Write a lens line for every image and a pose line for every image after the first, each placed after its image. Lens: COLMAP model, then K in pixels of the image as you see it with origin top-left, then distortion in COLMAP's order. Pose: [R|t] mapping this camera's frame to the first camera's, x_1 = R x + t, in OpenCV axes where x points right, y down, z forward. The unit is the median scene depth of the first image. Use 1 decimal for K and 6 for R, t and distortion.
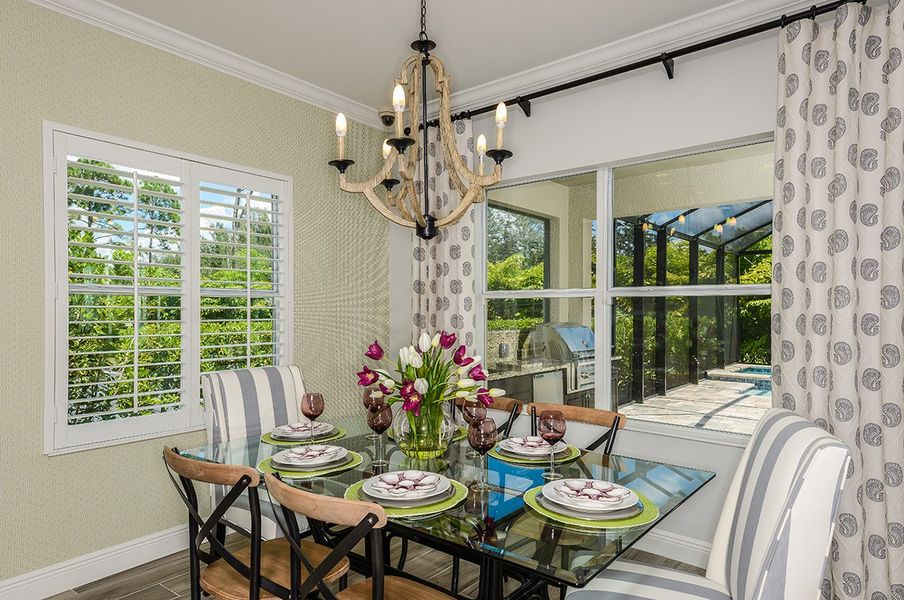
lens RADIAL K [[571.3, 0, 453.1], [0, 571.3, 303.1], [0, 0, 1]] dist [0.010739, 0.001528]
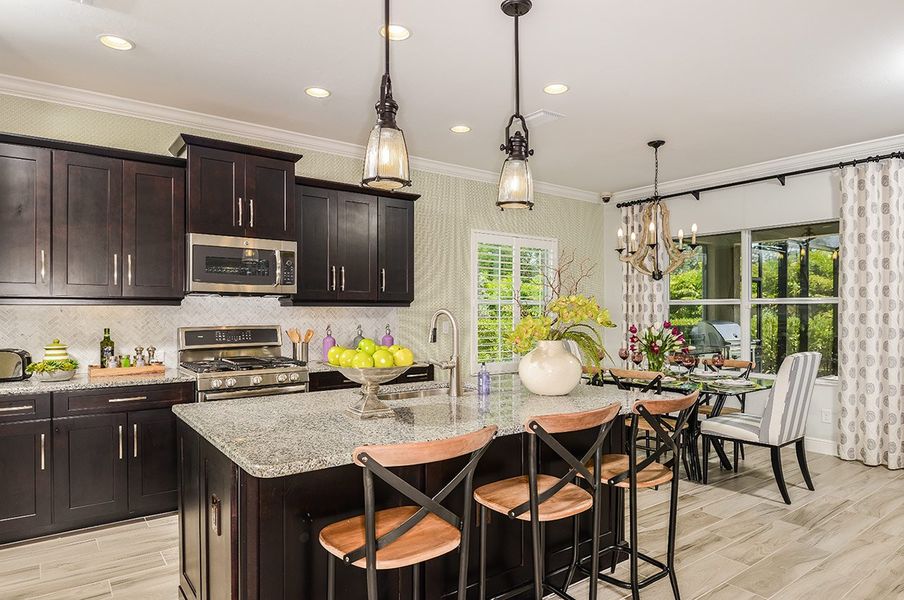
lens RADIAL K [[560.8, 0, 454.3], [0, 560.8, 301.7], [0, 0, 1]] dist [-0.001913, -0.003220]
pose [[0.970917, -0.003697, -0.239387, -0.193817], [0.002279, 0.999978, -0.006198, -0.009778], [0.239404, 0.005472, 0.970904, -0.885640]]
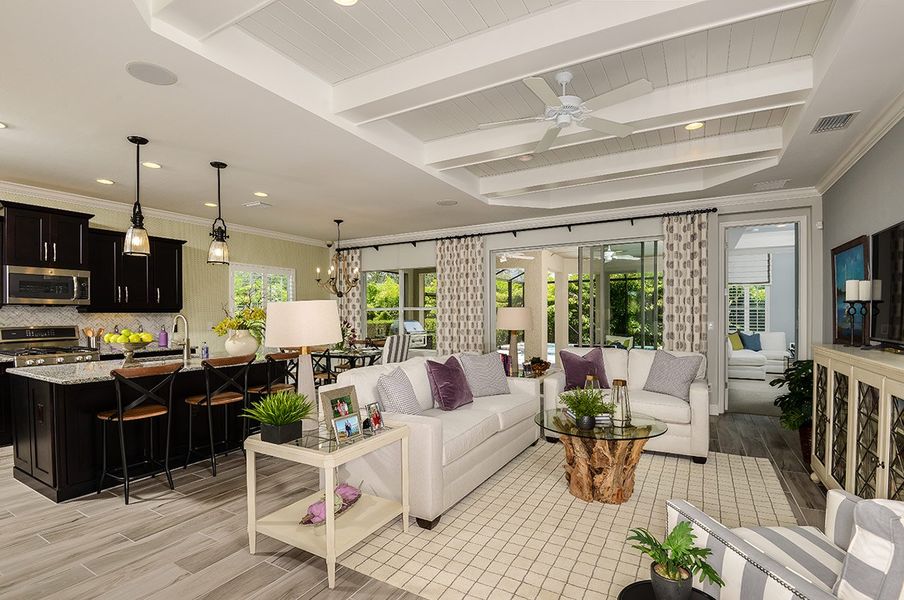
lens RADIAL K [[431.2, 0, 451.3], [0, 431.2, 311.2], [0, 0, 1]] dist [-0.028007, -0.001303]
pose [[0.984327, -0.002715, 0.176331, 0.119974], [0.002207, 0.999993, 0.003079, -0.015145], [-0.176338, -0.002642, 0.984326, -1.384446]]
